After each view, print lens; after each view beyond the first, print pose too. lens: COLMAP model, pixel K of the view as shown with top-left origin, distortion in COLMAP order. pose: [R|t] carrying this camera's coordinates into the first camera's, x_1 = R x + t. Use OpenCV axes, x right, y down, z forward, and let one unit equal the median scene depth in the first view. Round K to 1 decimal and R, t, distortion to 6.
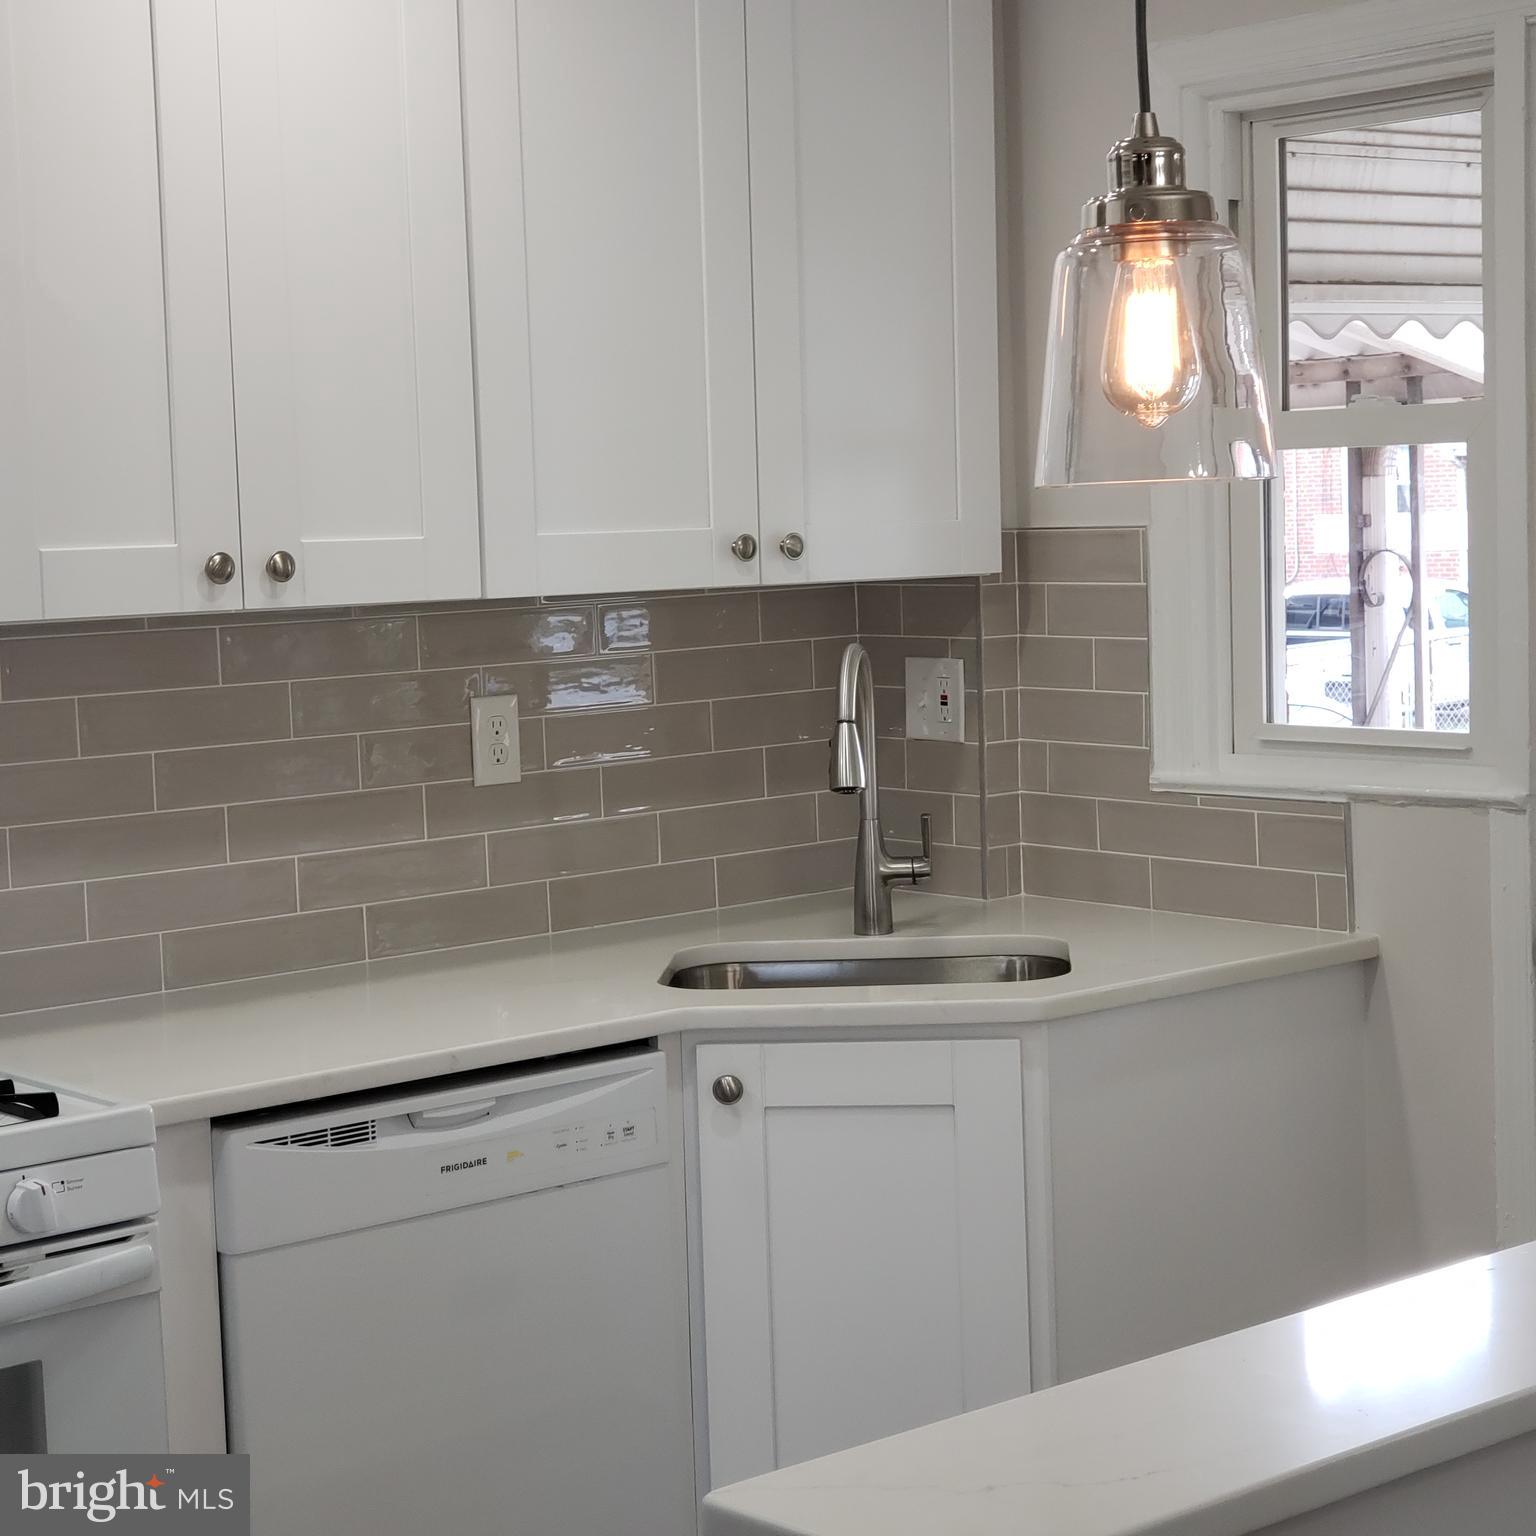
lens RADIAL K [[3190.4, 0, 768.0], [0, 3190.4, 768.0], [0, 0, 1]] dist [0.560107, 0.071789]
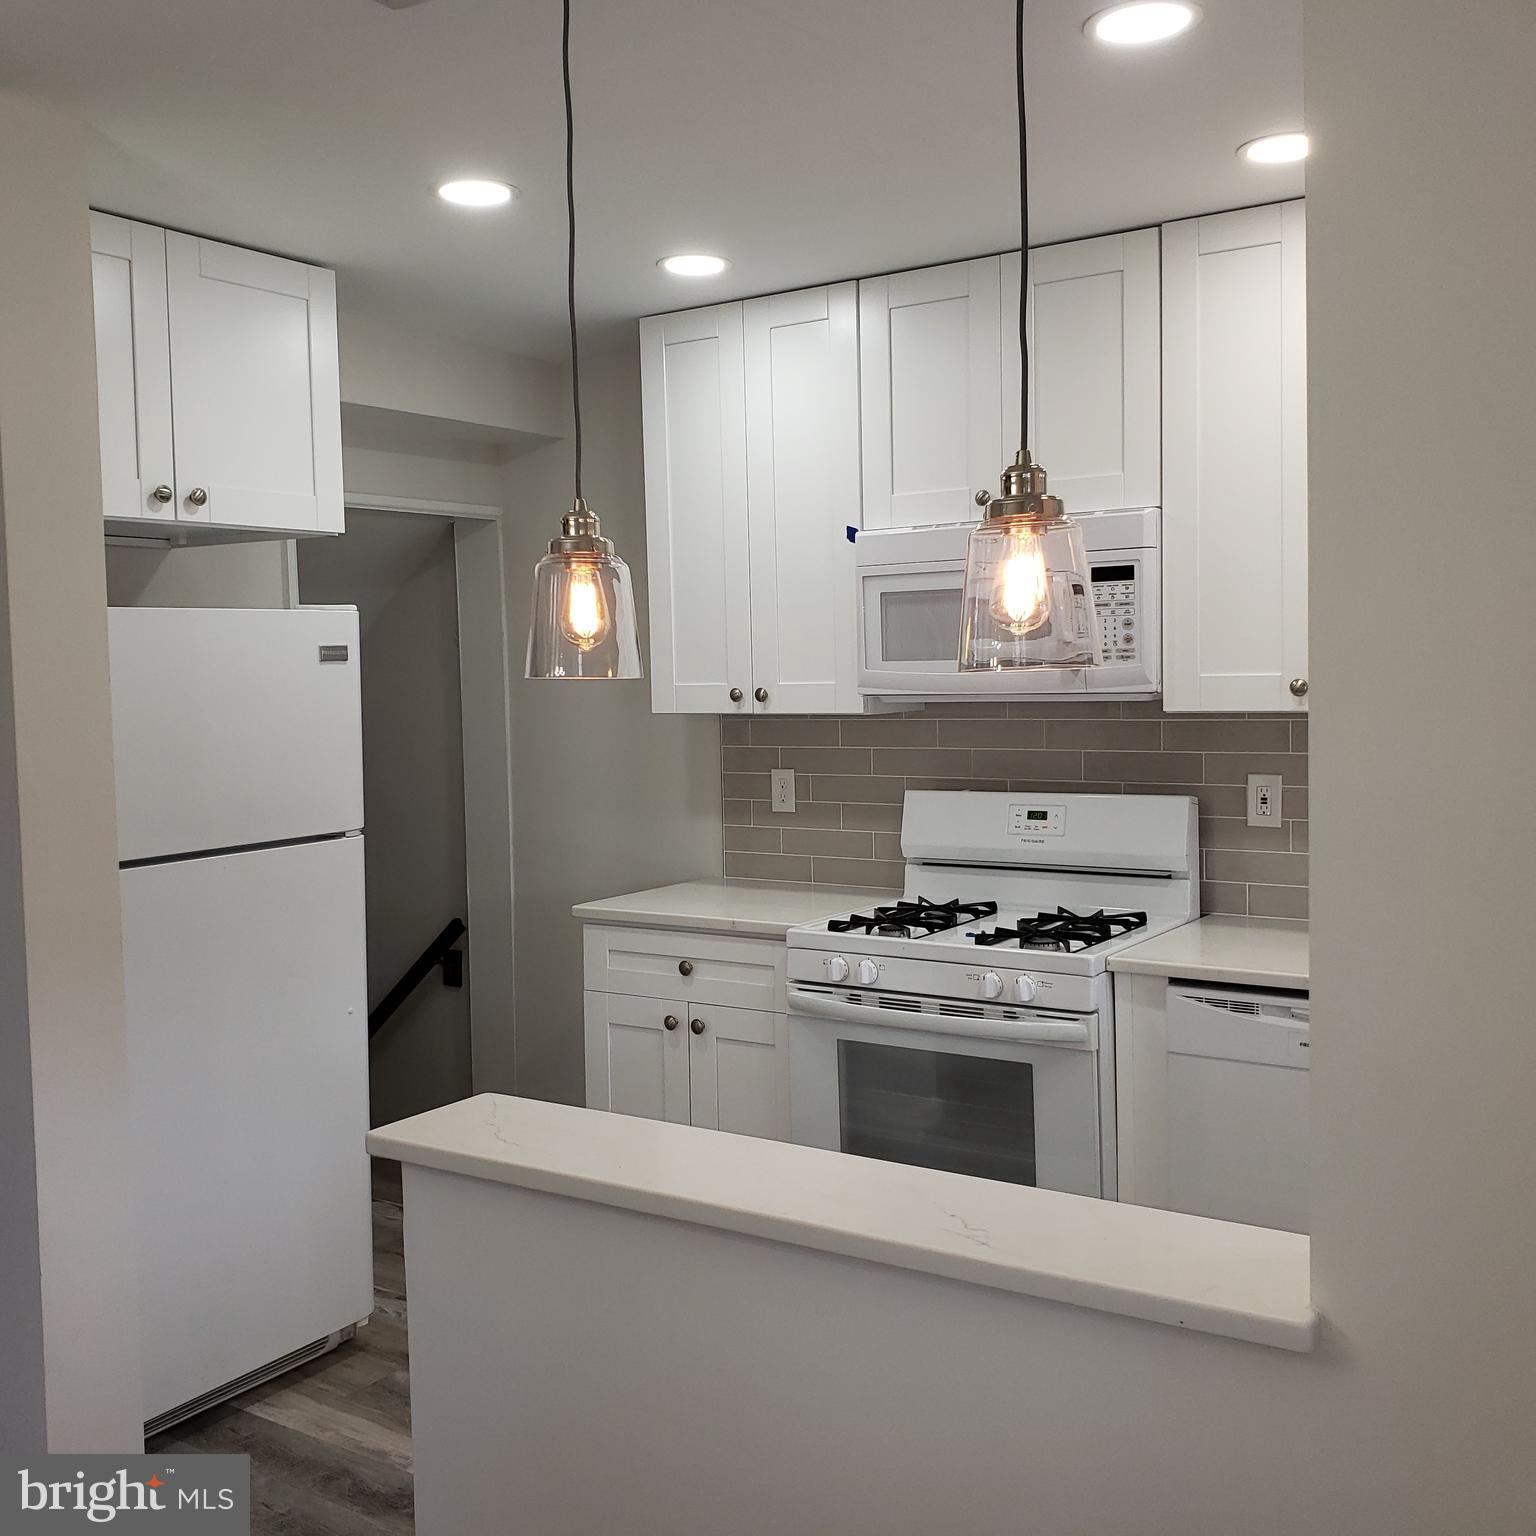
lens RADIAL K [[1639.3, 0, 768.0], [0, 1639.3, 768.0], [0, 0, 1]] dist [0.004536, -0.252879]
pose [[0.320170, 0.098766, -0.942198, 0.874215], [-0.078902, 0.993875, 0.077371, -0.095767], [0.944069, 0.049569, 0.326001, 0.618995]]
